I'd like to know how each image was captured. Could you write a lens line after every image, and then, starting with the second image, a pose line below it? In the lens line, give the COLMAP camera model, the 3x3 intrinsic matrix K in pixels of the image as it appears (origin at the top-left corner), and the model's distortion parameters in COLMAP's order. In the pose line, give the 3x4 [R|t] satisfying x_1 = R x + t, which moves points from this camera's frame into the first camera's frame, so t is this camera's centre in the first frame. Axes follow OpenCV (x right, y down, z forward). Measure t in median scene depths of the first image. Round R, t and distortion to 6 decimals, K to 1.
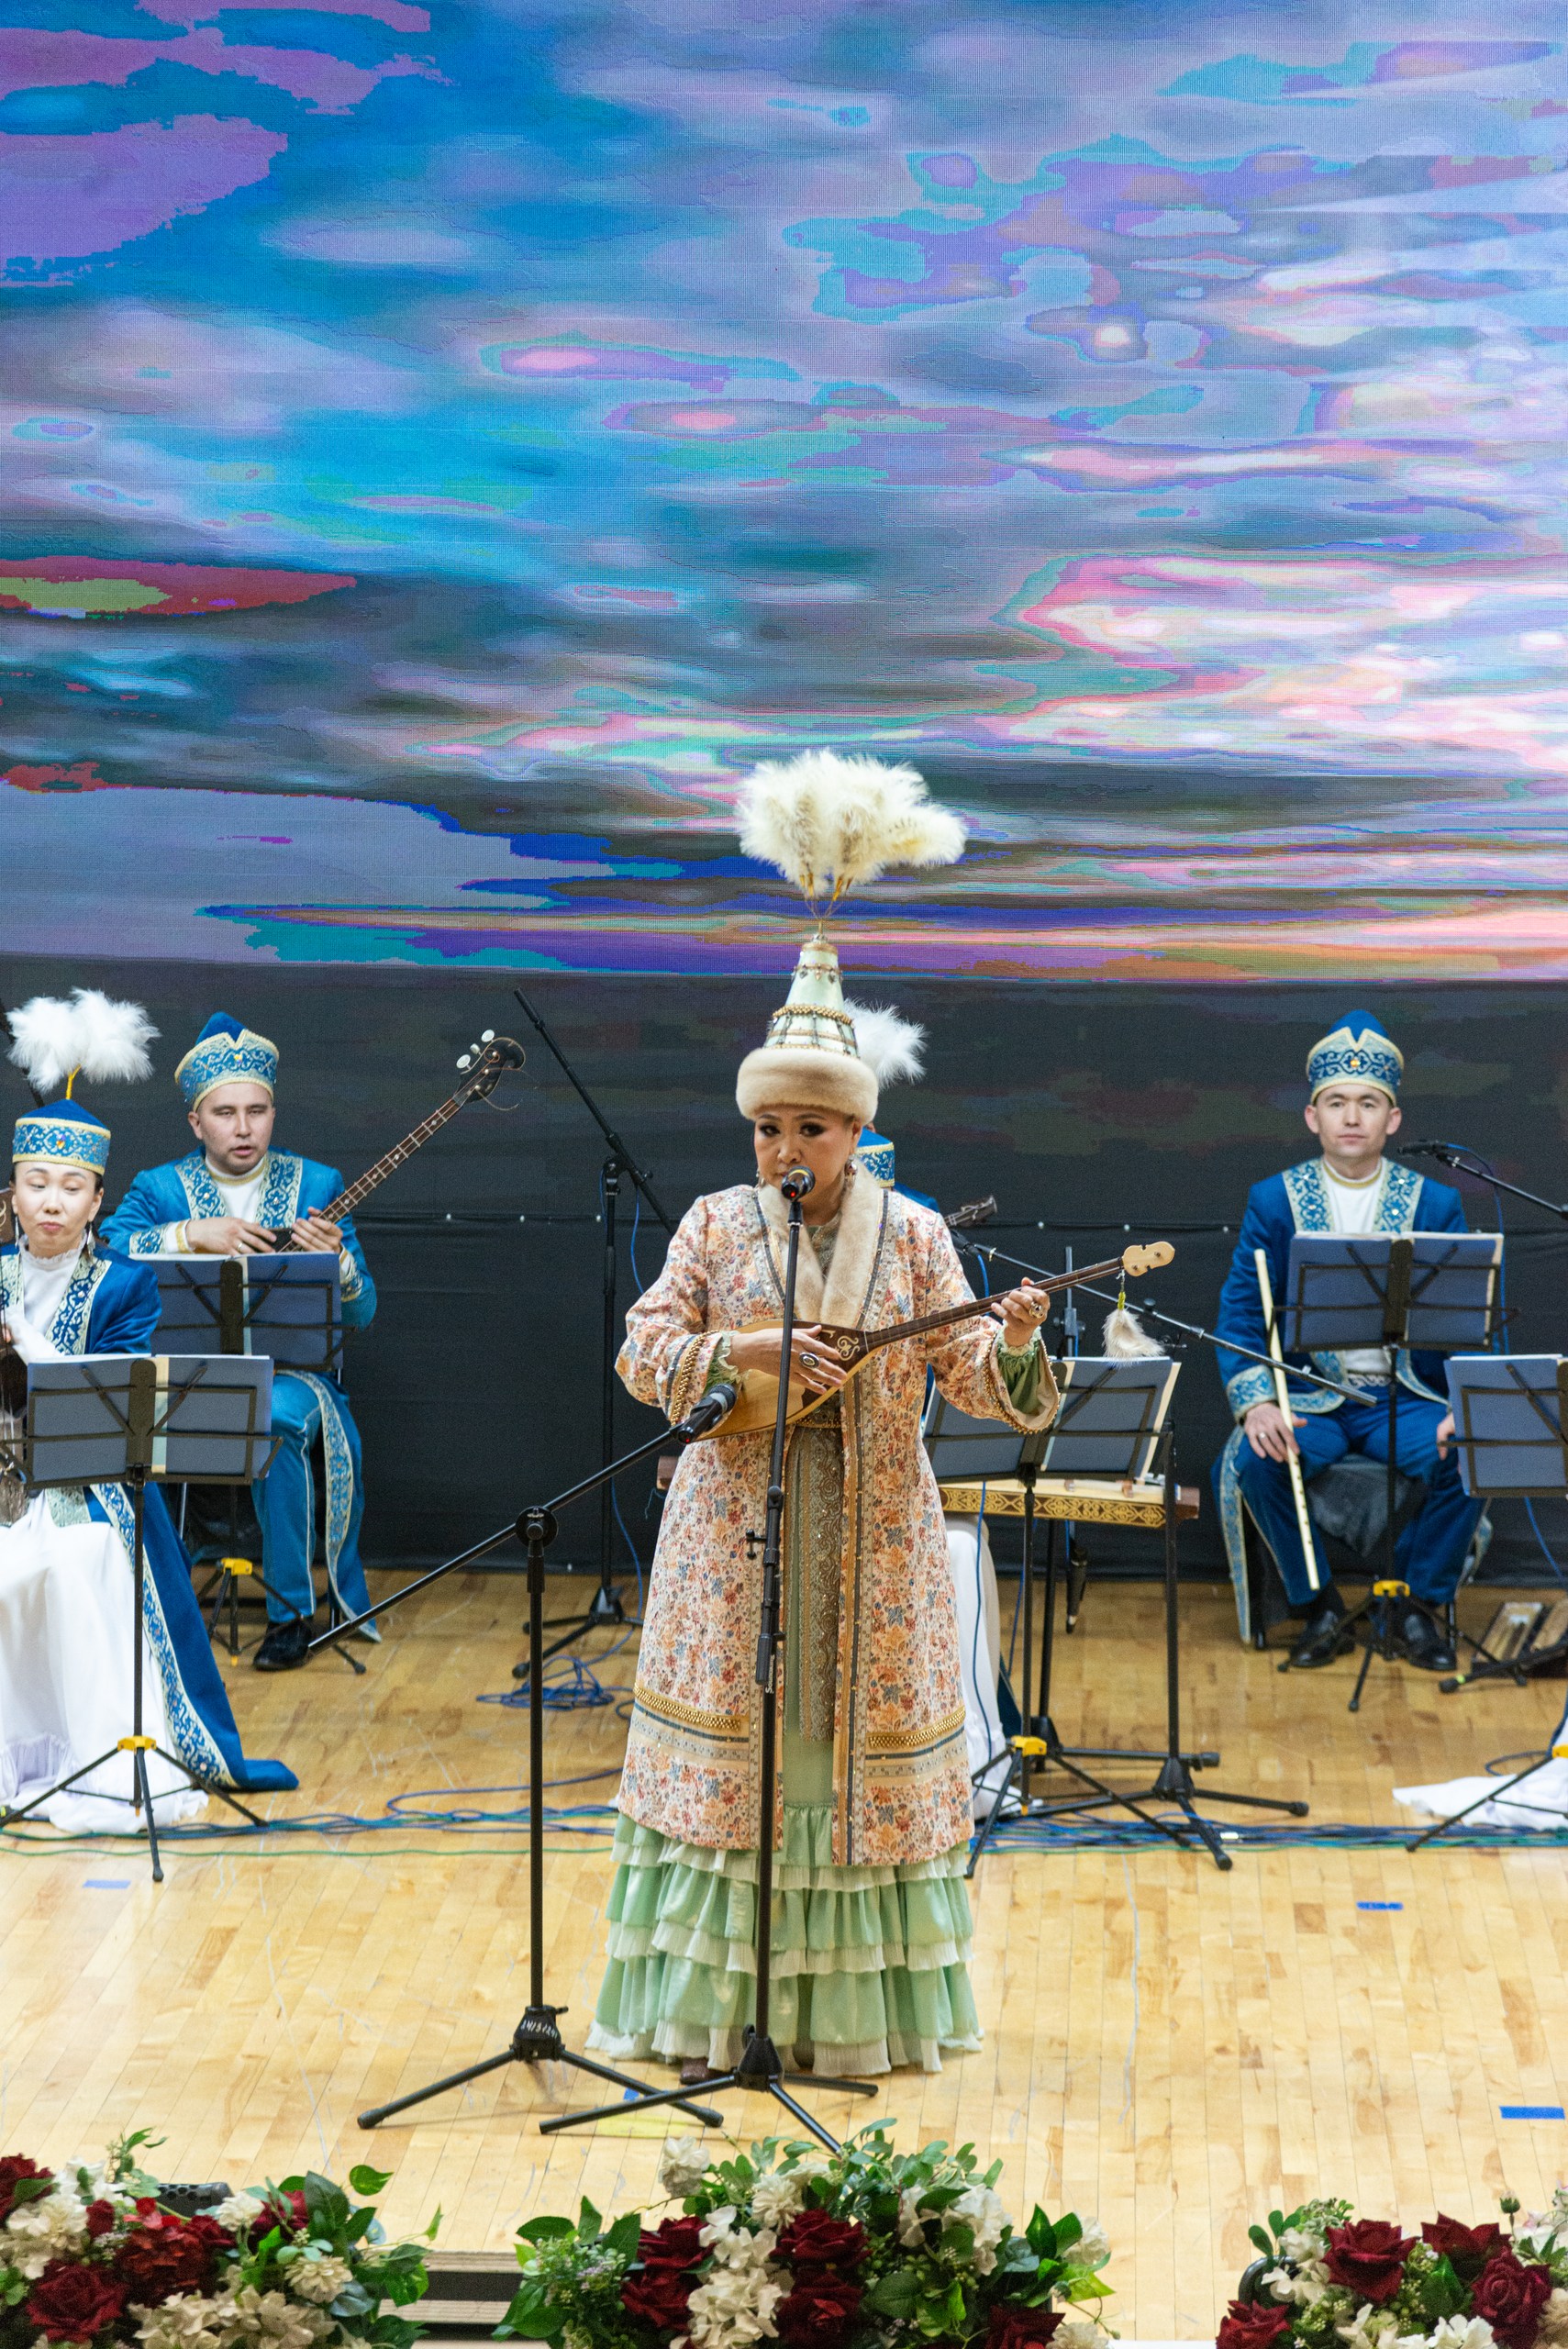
lens RADIAL K [[8016.6, 0, 784.0], [0, 8016.6, 1174.5], [0, 0, 1]] dist [-0.081692, 1.191582]
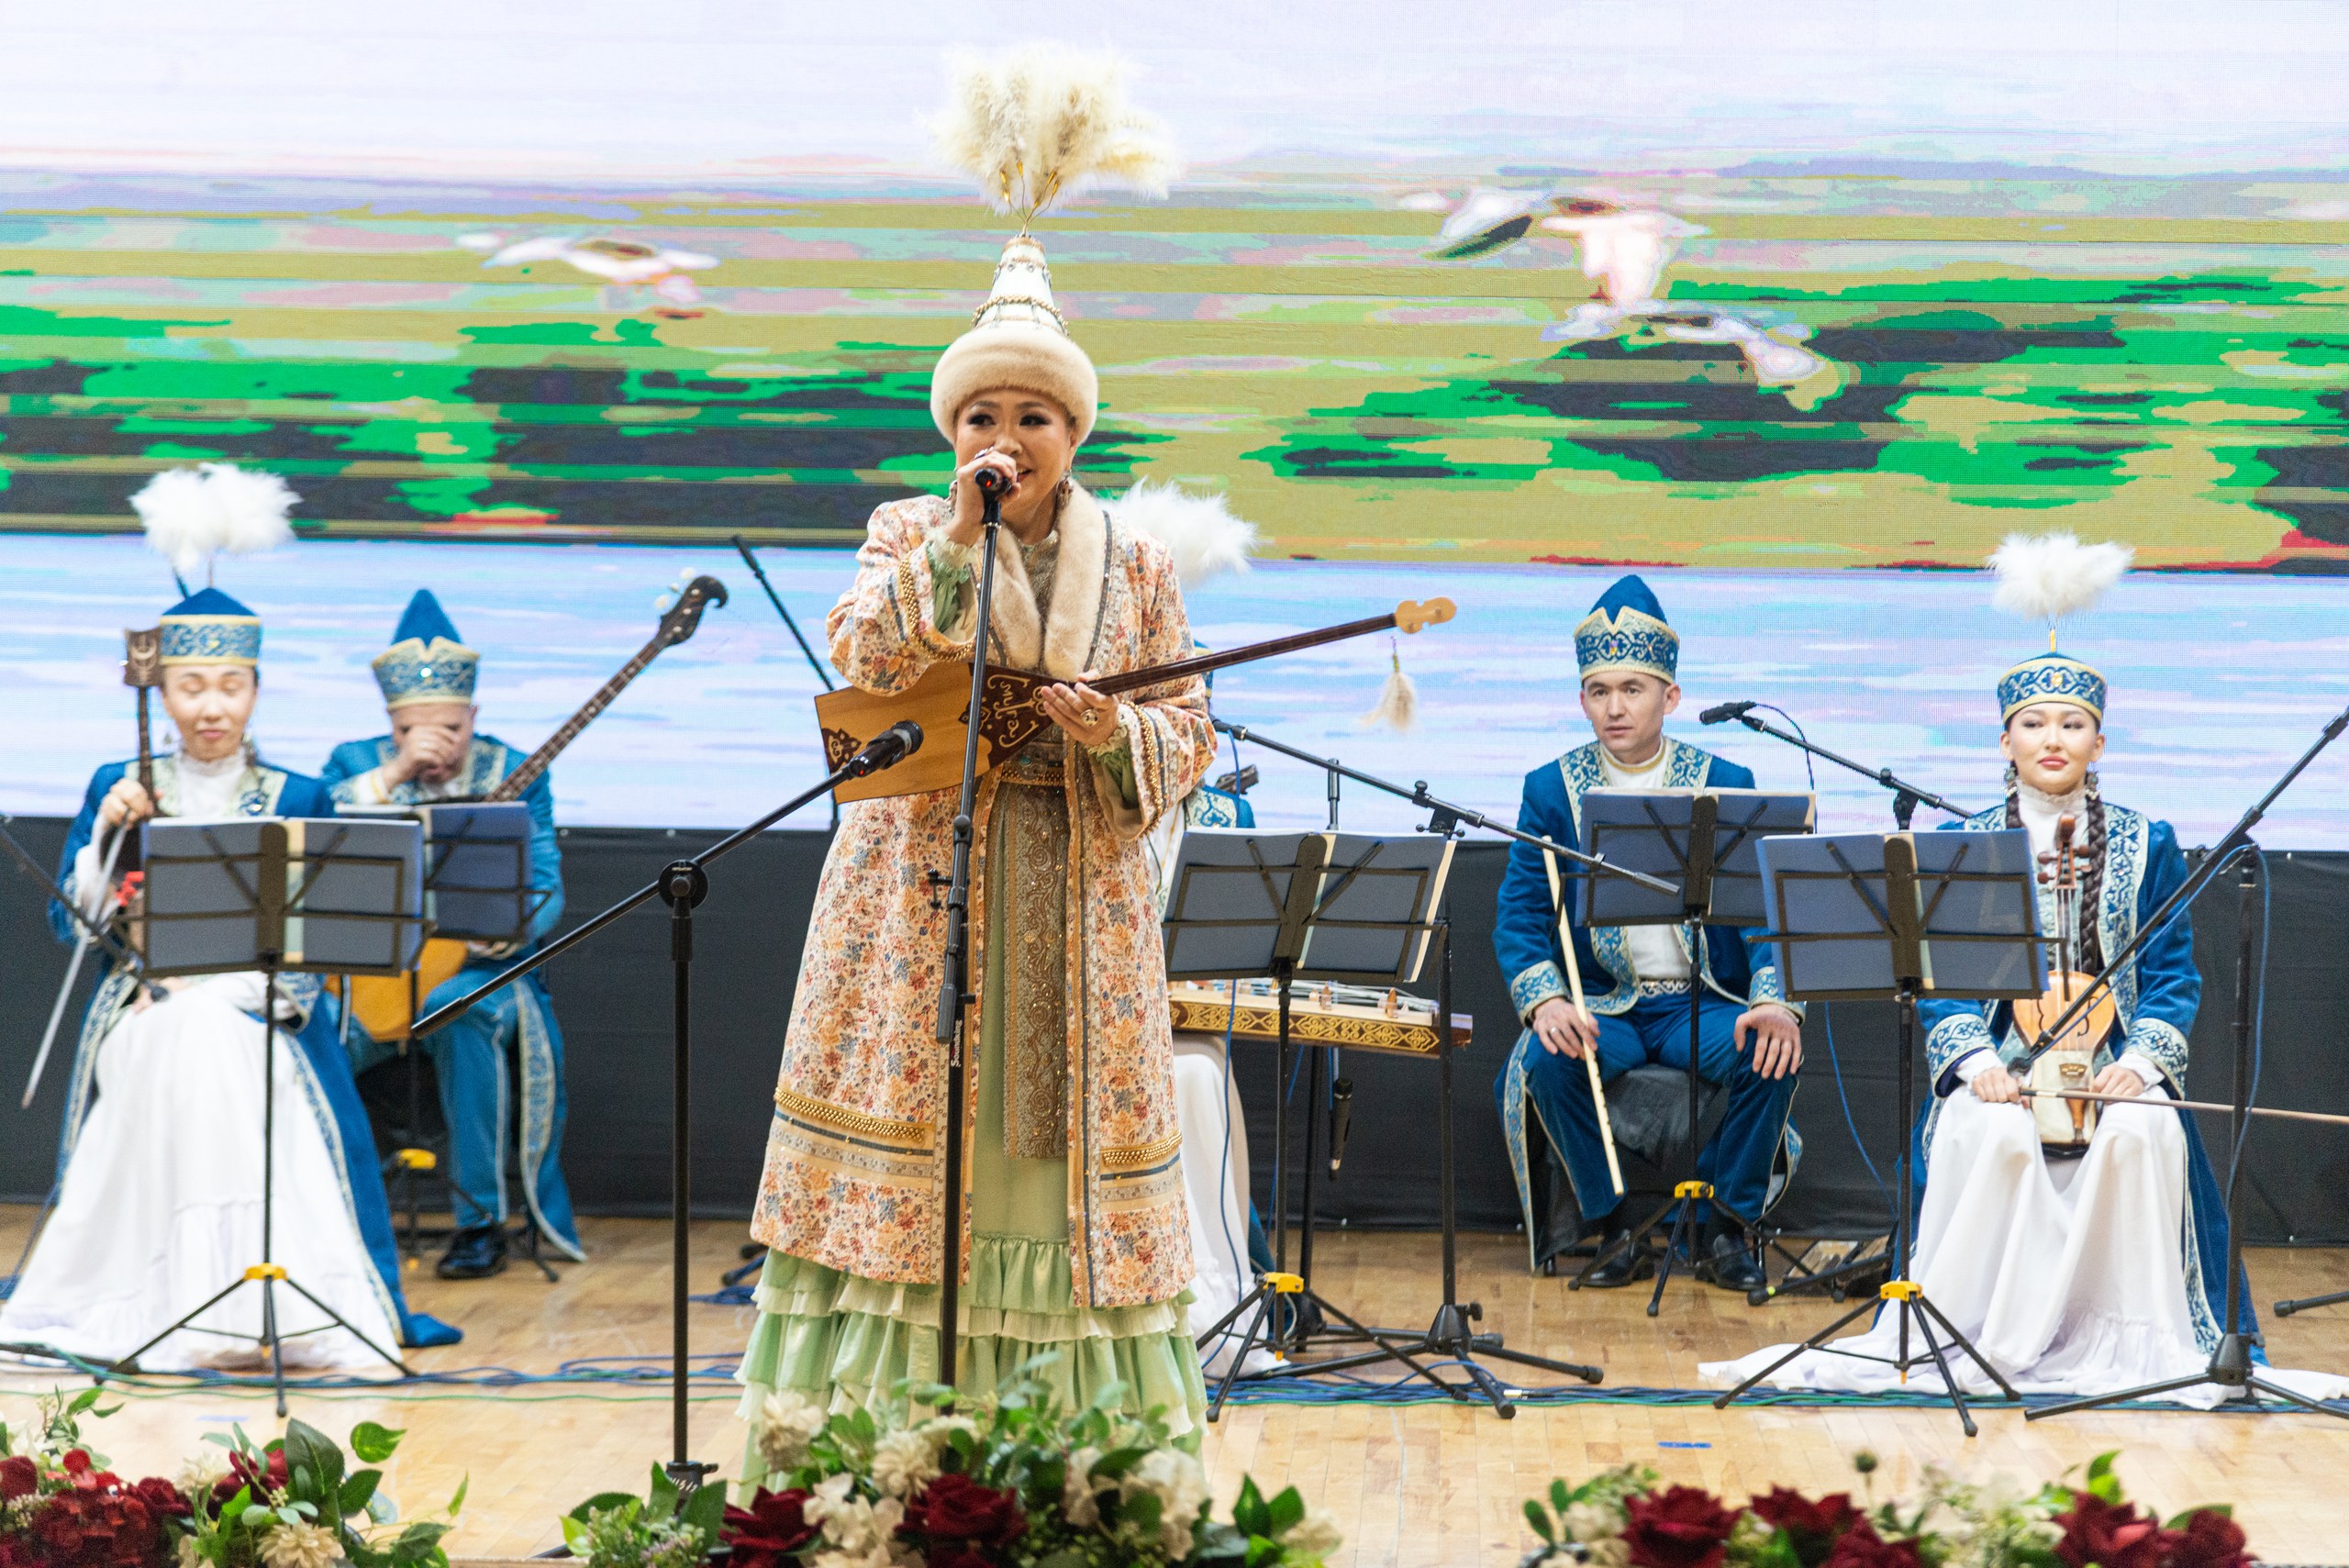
lens RADIAL K [[7075.9, 0, 1166.4], [0, 7075.9, 817.0], [0, 0, 1]] dist [-0.108948, 0.668523]
pose [[0.999987, 0.003774, 0.003297, 0.021390], [-0.003484, 0.996457, -0.084028, 0.122273], [-0.003602, 0.084015, 0.996458, 0.320437]]
